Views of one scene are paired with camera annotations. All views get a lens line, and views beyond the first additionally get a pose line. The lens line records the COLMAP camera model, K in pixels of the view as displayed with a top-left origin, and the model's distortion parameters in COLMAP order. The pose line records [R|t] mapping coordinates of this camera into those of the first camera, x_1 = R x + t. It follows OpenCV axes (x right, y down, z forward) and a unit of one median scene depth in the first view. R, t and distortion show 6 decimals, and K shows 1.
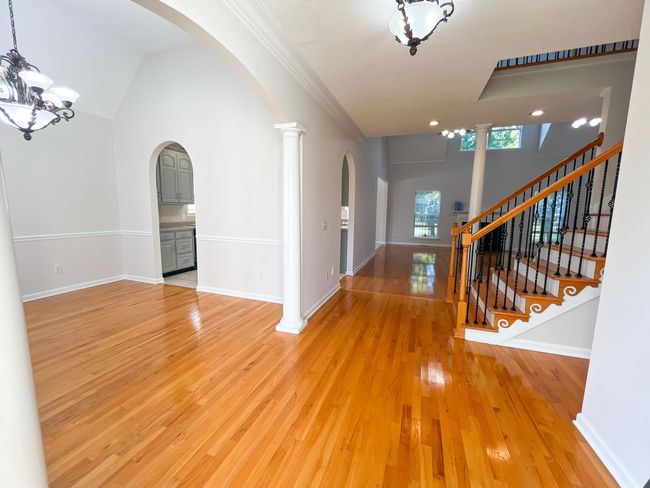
lens RADIAL K [[264.6, 0, 322.5], [0, 264.6, 243.8], [0, 0, 1]] dist [-0.000201, -0.000212]
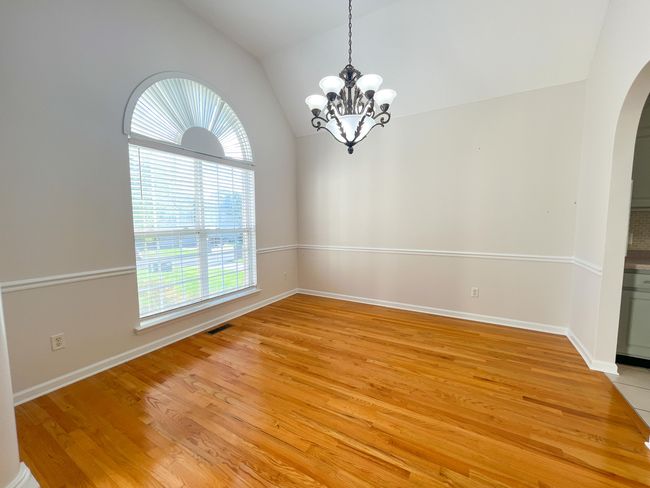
lens RADIAL K [[260.9, 0, 323.4], [0, 260.9, 247.3], [0, 0, 1]] dist [-0.000071, -0.000053]
pose [[-0.189780, 0.075417, -0.978926, -0.090032], [-0.112929, 0.988752, 0.098067, -0.093720], [0.975310, 0.129160, -0.179129, 0.770806]]
